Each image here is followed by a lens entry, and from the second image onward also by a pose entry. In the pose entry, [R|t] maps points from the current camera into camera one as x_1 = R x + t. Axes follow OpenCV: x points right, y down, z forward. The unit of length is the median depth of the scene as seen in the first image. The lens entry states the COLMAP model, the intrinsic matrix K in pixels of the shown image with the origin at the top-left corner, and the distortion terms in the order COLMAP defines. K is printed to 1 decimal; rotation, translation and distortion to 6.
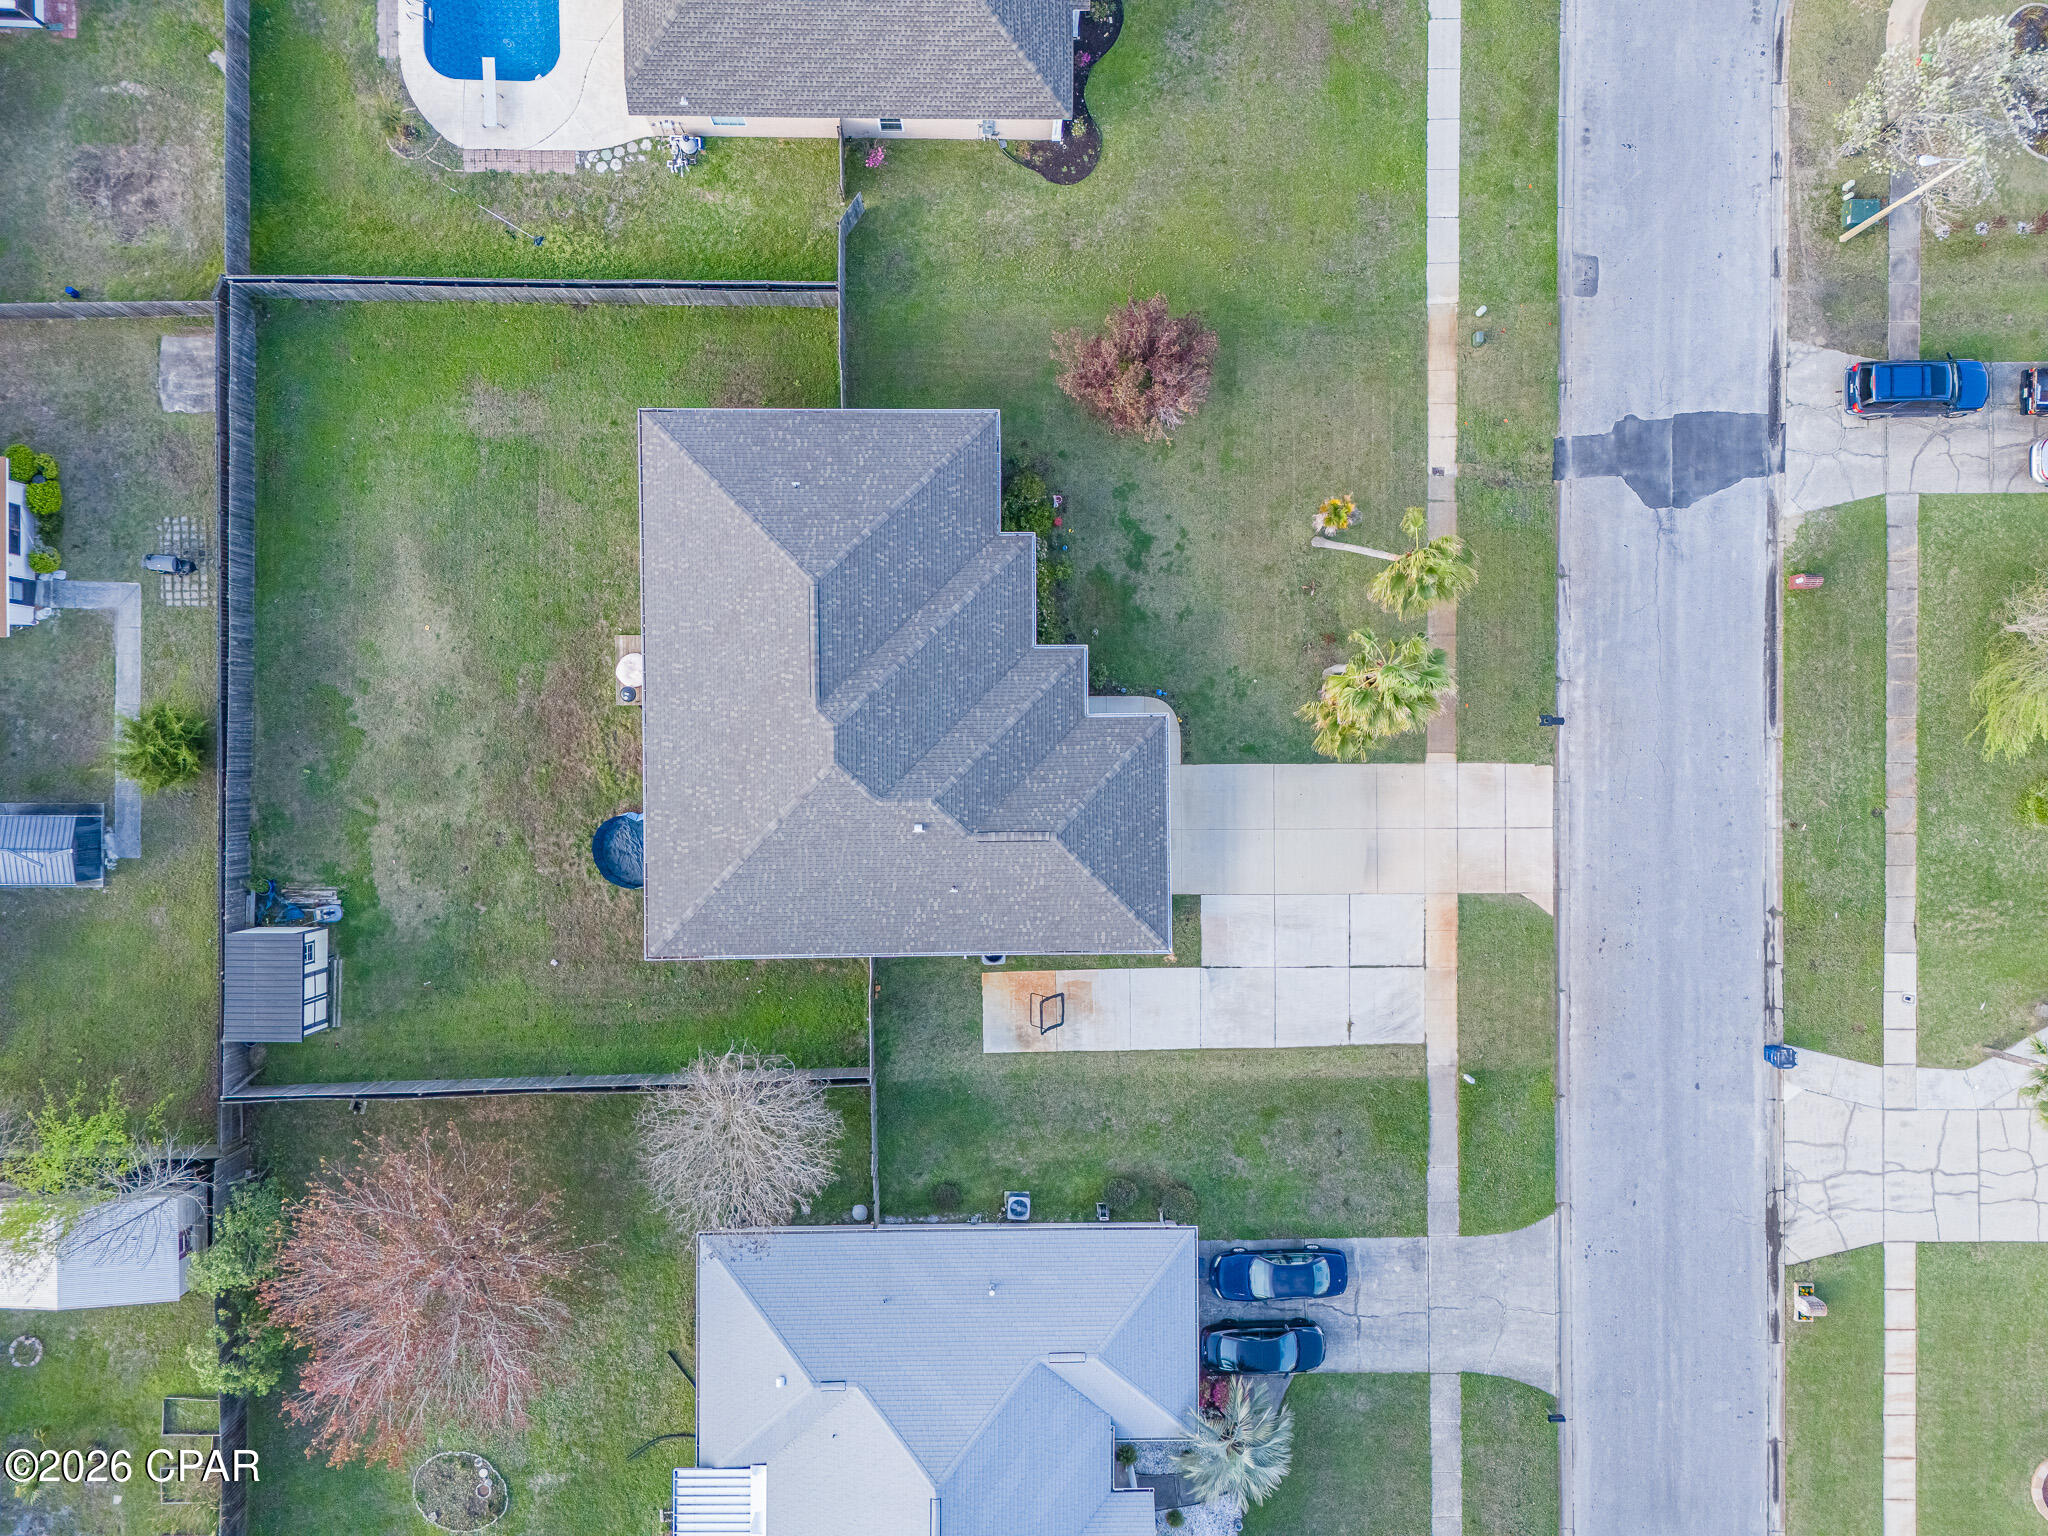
lens RADIAL K [[1509.5, 0, 1024.5], [0, 1509.5, 767.3], [0, 0, 1]] dist [0.031045, 0.001648]
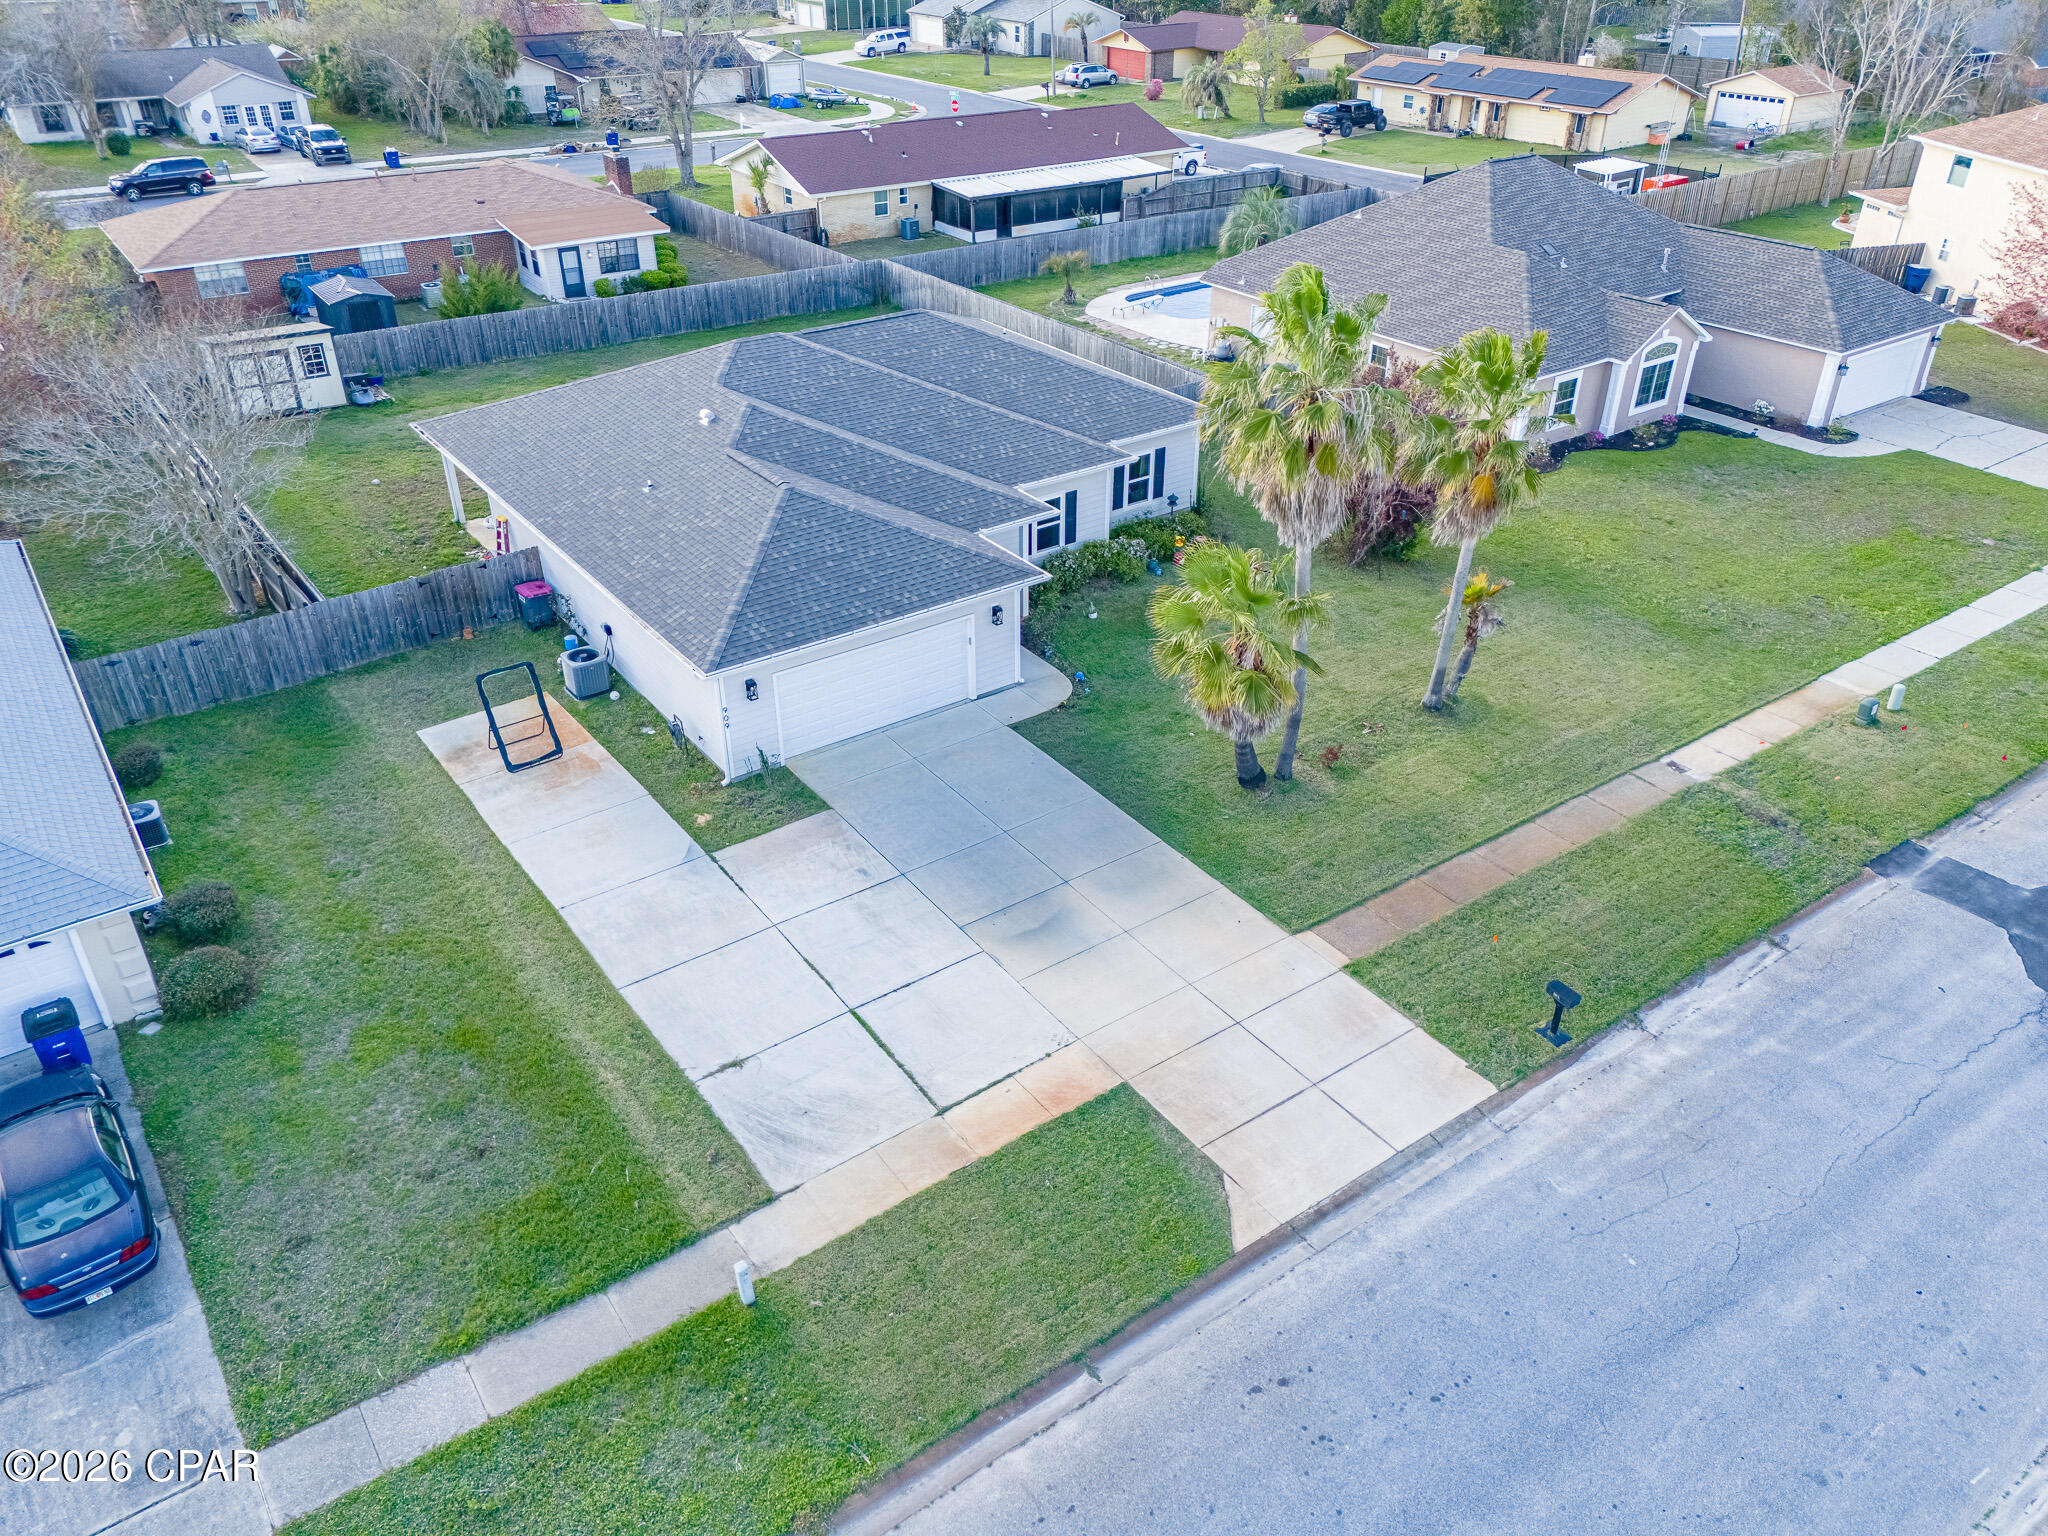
lens RADIAL K [[1509.5, 0, 1023.7], [0, 1509.5, 770.1], [0, 0, 1]] dist [0.031045, 0.001648]
pose [[0.578493, 0.411415, -0.704332, 0.535228], [-0.815669, 0.297487, -0.496171, 0.293294], [0.005397, 0.861533, 0.507673, 0.705617]]
